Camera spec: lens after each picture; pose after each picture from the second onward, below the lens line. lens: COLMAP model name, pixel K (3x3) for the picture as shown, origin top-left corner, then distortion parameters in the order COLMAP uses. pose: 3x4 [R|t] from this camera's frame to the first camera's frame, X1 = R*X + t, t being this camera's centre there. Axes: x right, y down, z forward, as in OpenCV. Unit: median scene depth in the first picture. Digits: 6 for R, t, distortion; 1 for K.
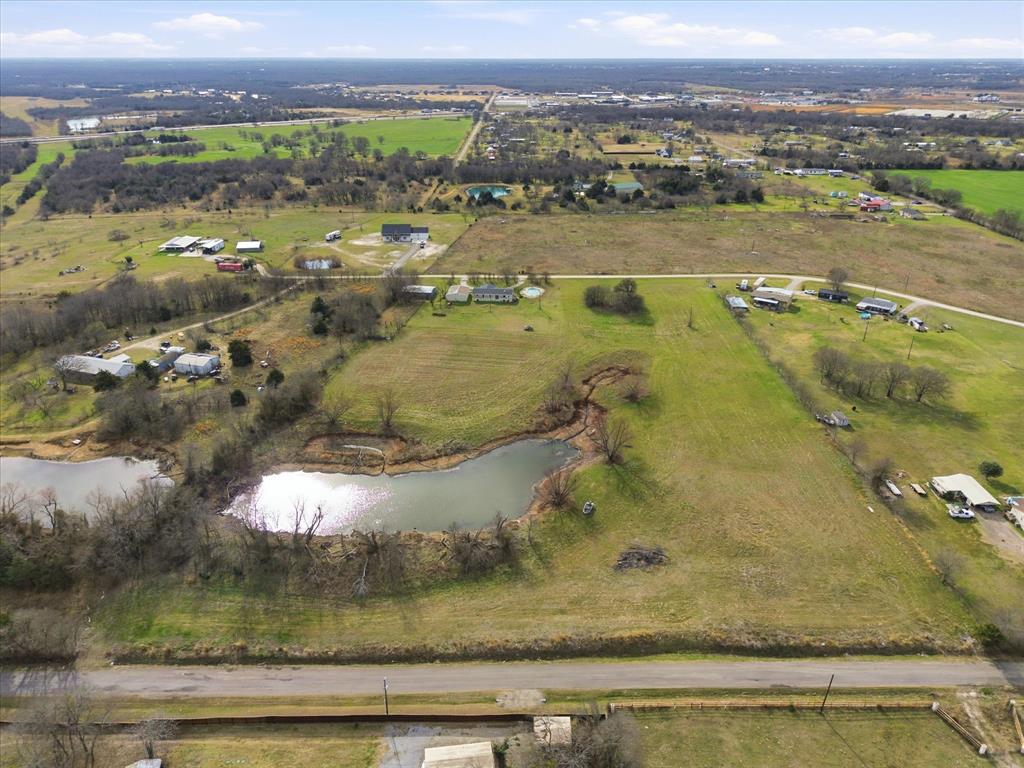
lens RADIAL K [[686.0, 0, 514.6], [0, 686.0, 381.5], [0, 0, 1]] dist [0.028125, -0.030461]
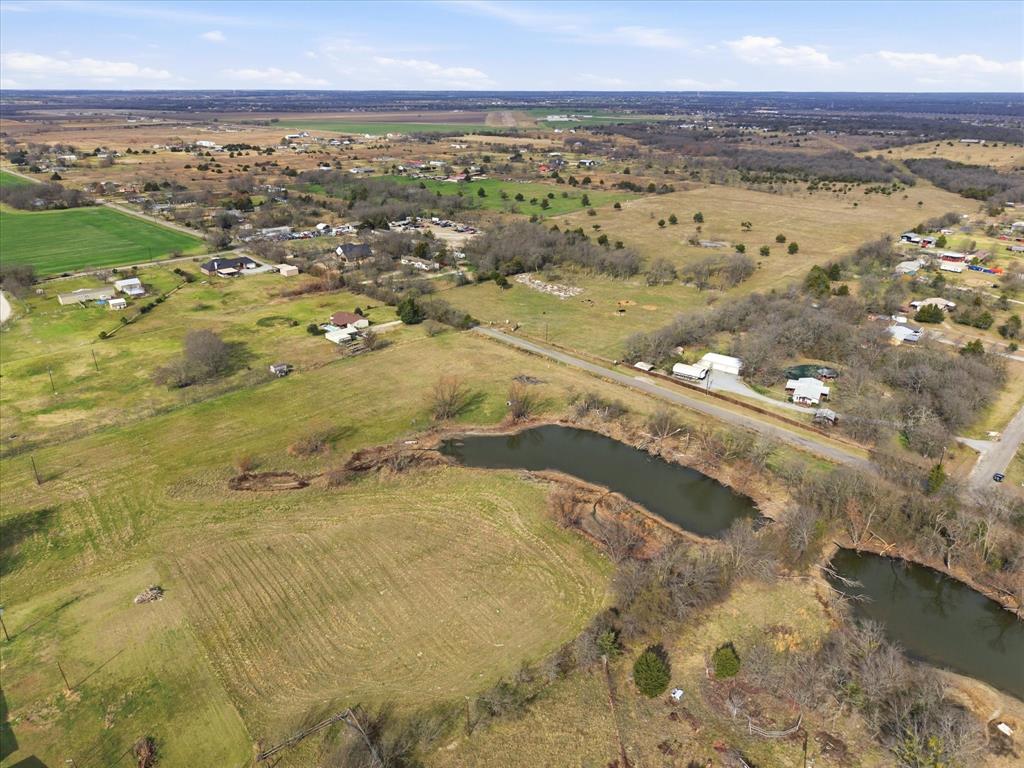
lens RADIAL K [[682.5, 0, 512.0], [0, 682.5, 384.0], [0, 0, 1]] dist [0.064491, -0.110559]
pose [[-0.722843, -0.278487, 0.632410, -0.620782], [0.288562, 0.709926, 0.642447, -0.603590], [-0.627877, 0.646878, -0.432804, 1.315542]]
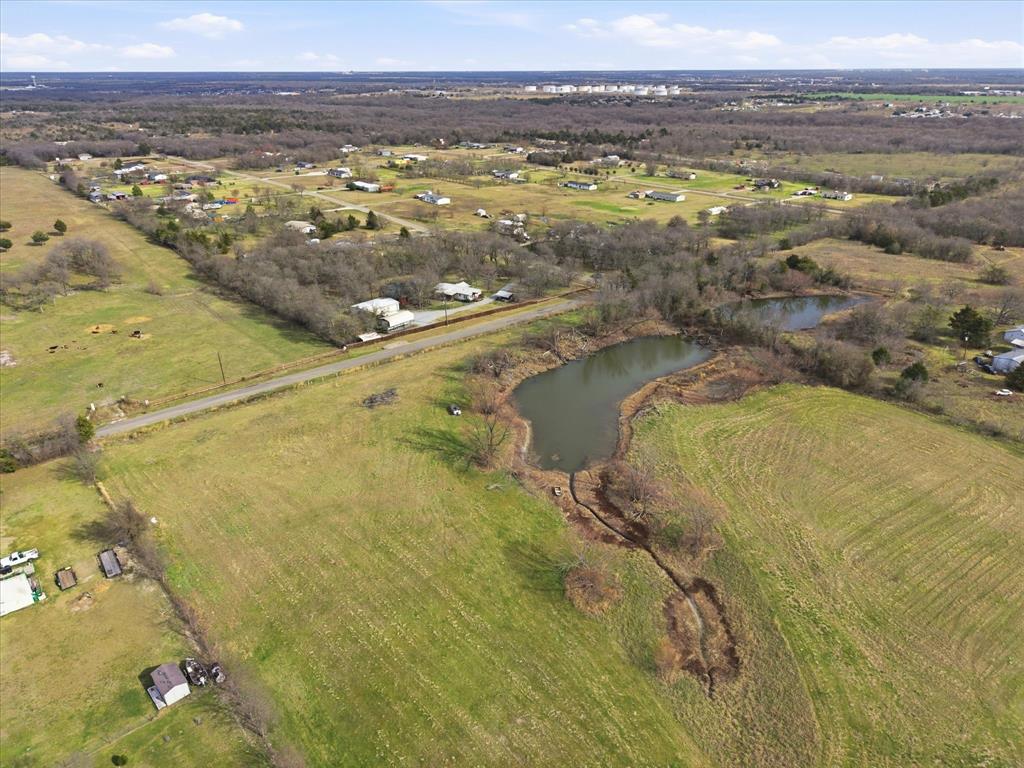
lens RADIAL K [[686.0, 0, 514.6], [0, 686.0, 381.5], [0, 0, 1]] dist [0.028125, -0.030461]
pose [[-0.743259, 0.277162, -0.608890, 0.535292], [-0.283384, 0.694023, 0.661835, -0.443324], [0.606019, 0.664465, -0.437295, 1.224523]]
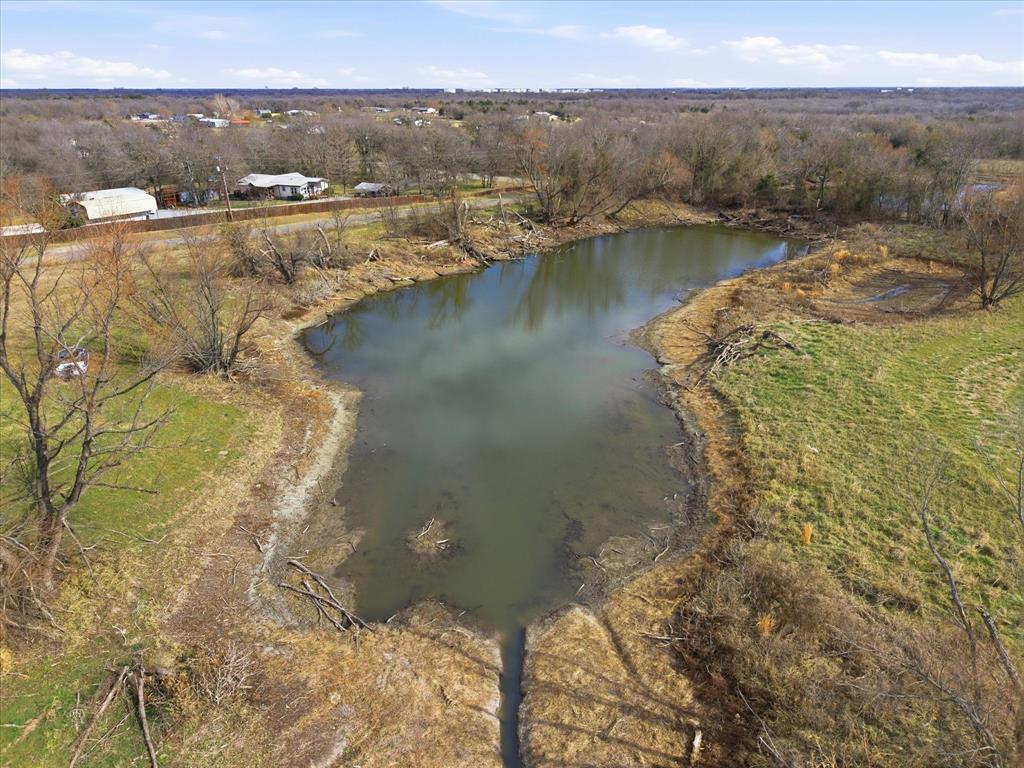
lens RADIAL K [[686.0, 0, 514.6], [0, 686.0, 381.5], [0, 0, 1]] dist [0.028125, -0.030461]
pose [[-0.670101, 0.292733, -0.682108, 0.149541], [-0.313163, 0.721662, 0.617359, -0.027605], [0.672973, 0.627304, -0.391914, 1.029503]]
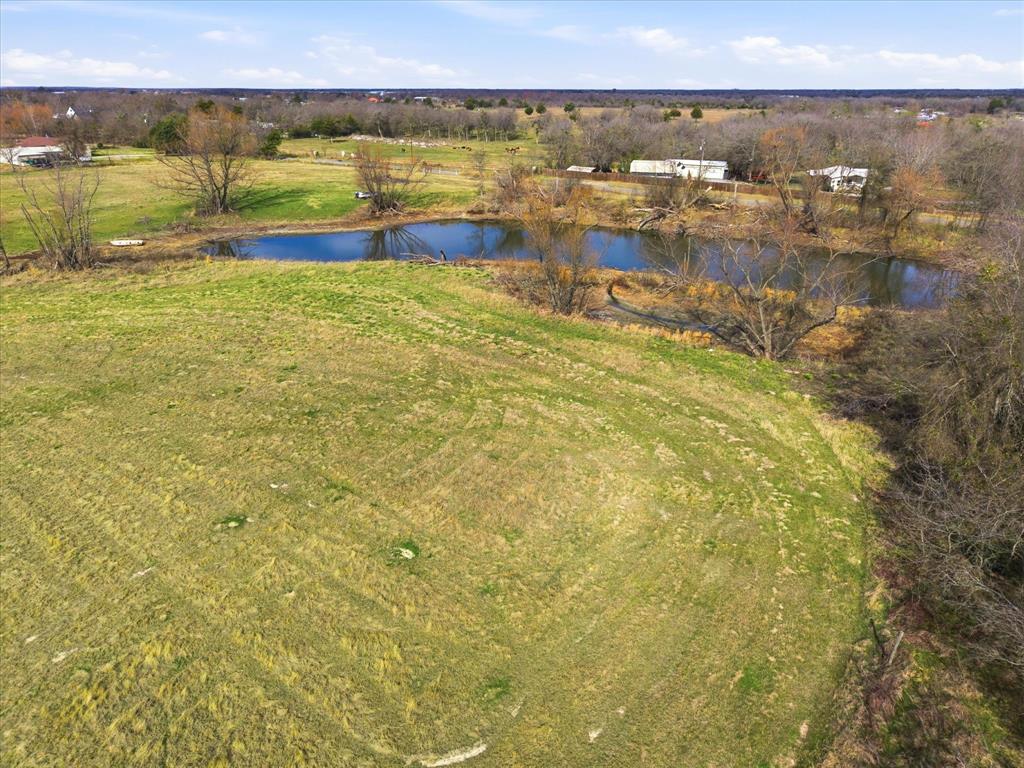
lens RADIAL K [[686.0, 0, 514.6], [0, 686.0, 381.5], [0, 0, 1]] dist [0.028125, -0.030461]
pose [[-0.867627, -0.195848, 0.457020, -0.309704], [0.208862, 0.690575, 0.692447, -0.112837], [-0.451221, 0.696240, -0.558256, 1.215130]]
